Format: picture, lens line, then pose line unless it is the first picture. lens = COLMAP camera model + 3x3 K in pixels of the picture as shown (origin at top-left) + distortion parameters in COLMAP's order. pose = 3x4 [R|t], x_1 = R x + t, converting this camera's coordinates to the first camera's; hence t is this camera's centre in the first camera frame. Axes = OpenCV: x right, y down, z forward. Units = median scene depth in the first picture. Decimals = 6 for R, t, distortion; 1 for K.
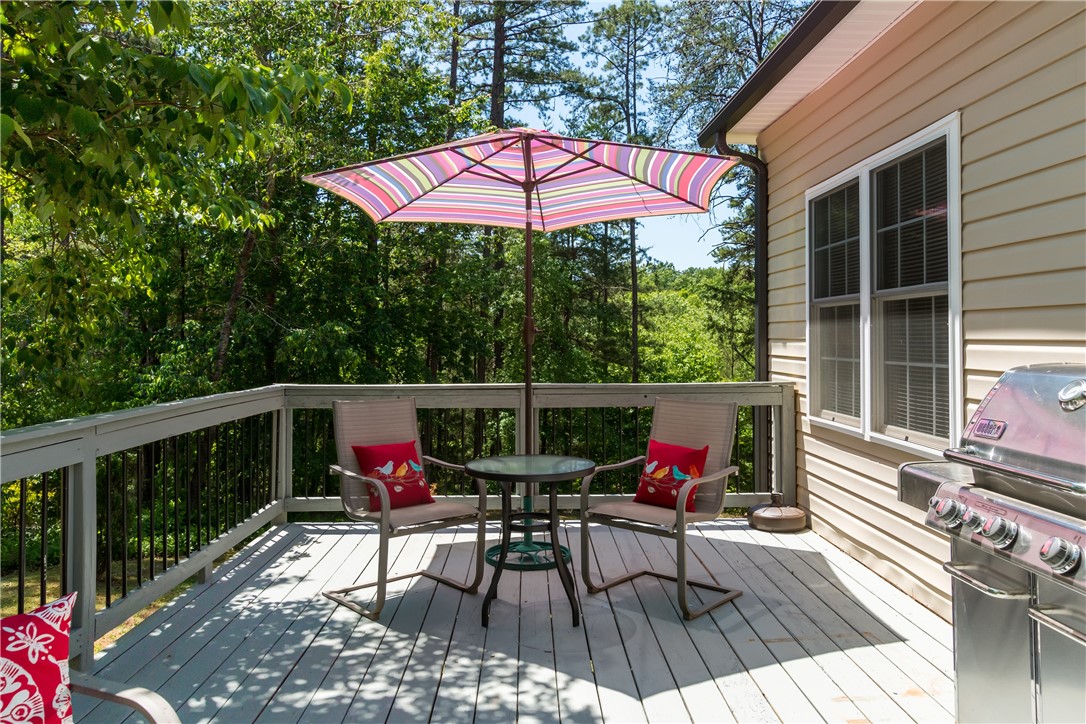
lens RADIAL K [[797.8, 0, 541.1], [0, 797.8, 365.9], [0, 0, 1]] dist [-0.002255, 0.005244]
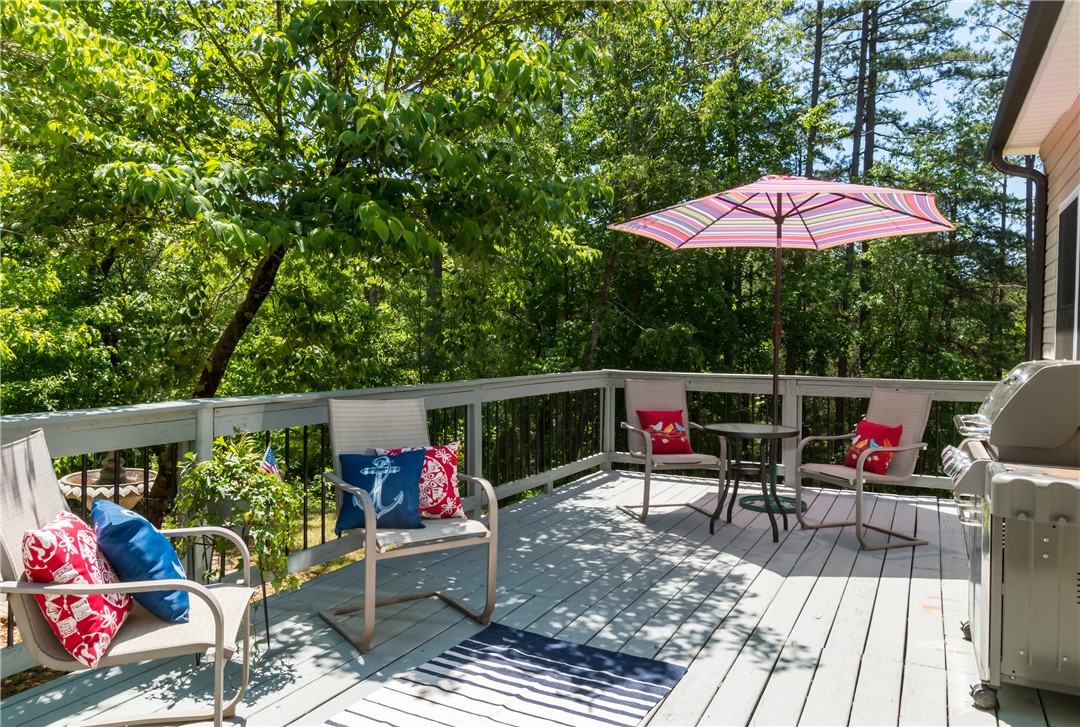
lens RADIAL K [[750.5, 0, 540.0], [0, 750.5, 363.5], [0, 0, 1]] dist [-0.003417, -0.001838]
pose [[0.896815, 0.029401, -0.441427, 0.273848], [-0.026803, 0.999567, 0.012121, 0.004086], [0.441593, 0.000961, 0.897215, -0.406632]]
